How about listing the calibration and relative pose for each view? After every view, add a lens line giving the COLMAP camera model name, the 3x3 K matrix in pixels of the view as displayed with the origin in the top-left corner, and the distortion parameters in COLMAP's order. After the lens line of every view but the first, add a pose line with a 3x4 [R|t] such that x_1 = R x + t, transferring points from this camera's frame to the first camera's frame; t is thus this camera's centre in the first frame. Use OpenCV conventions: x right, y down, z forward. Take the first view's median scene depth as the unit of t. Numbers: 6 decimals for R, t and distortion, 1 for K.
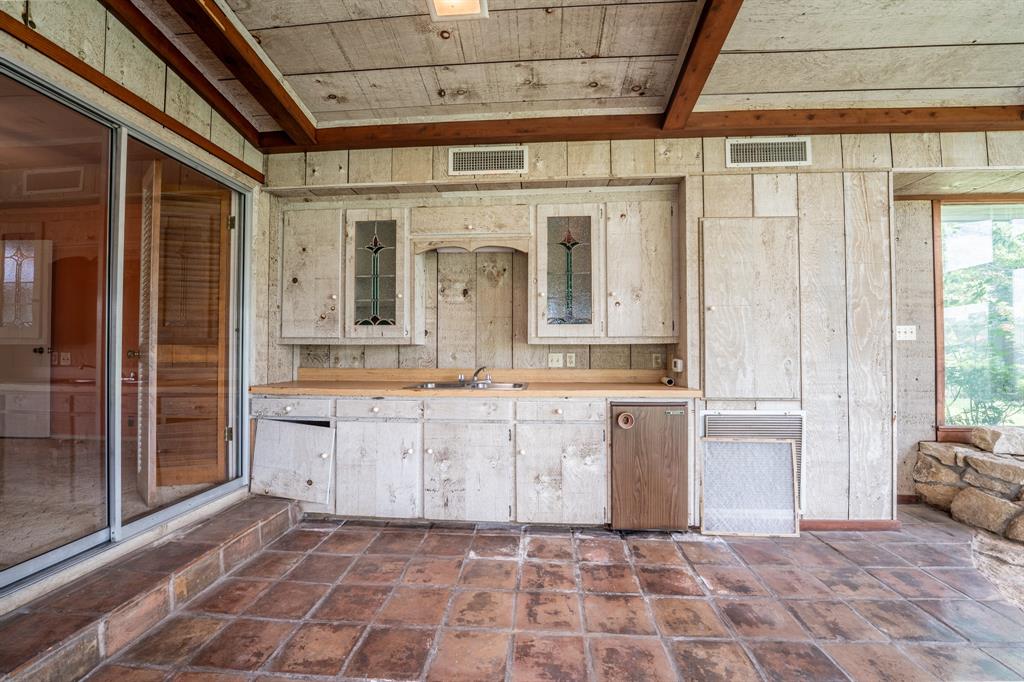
lens RADIAL K [[424.1, 0, 513.5], [0, 424.1, 344.3], [0, 0, 1]] dist [-0.008878, 0.000327]
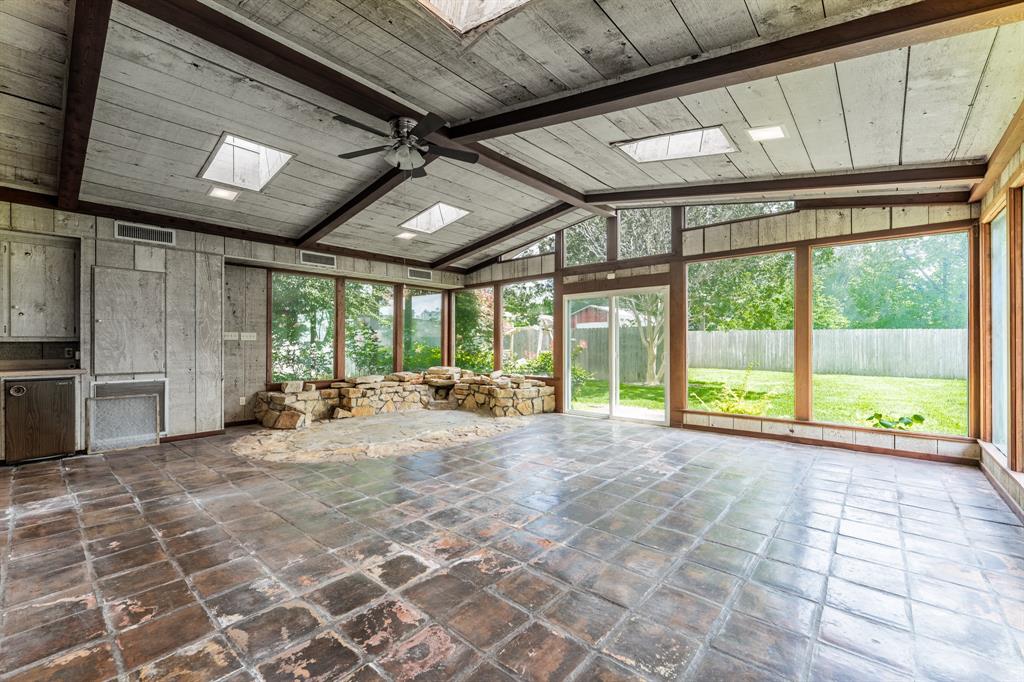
lens RADIAL K [[424.1, 0, 513.5], [0, 424.1, 344.3], [0, 0, 1]] dist [-0.008878, 0.000327]
pose [[0.599458, 0.000252, 0.800406, 0.114981], [-0.011367, 0.999902, 0.008198, -0.023764], [-0.800325, -0.014013, 0.599402, -1.308850]]
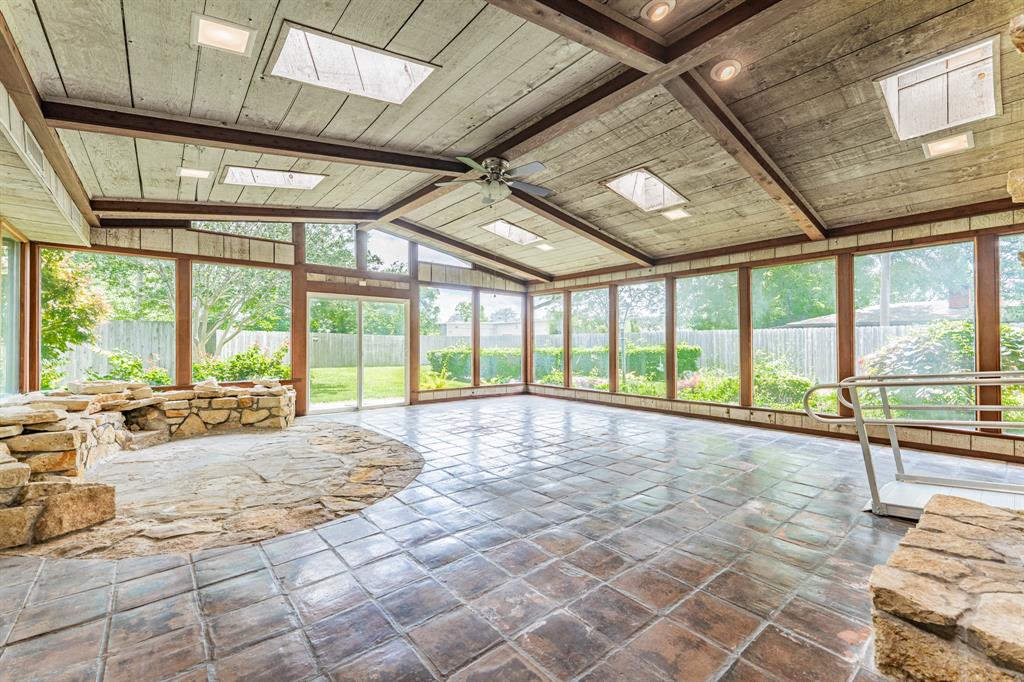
lens RADIAL K [[418.8, 0, 510.3], [0, 418.8, 343.4], [0, 0, 1]] dist [0.000578, 0.000266]
pose [[-0.690899, -0.001580, 0.722949, -0.204503], [-0.014244, 0.999833, -0.011428, 0.004433], [-0.722811, -0.018194, -0.690807, 0.717352]]
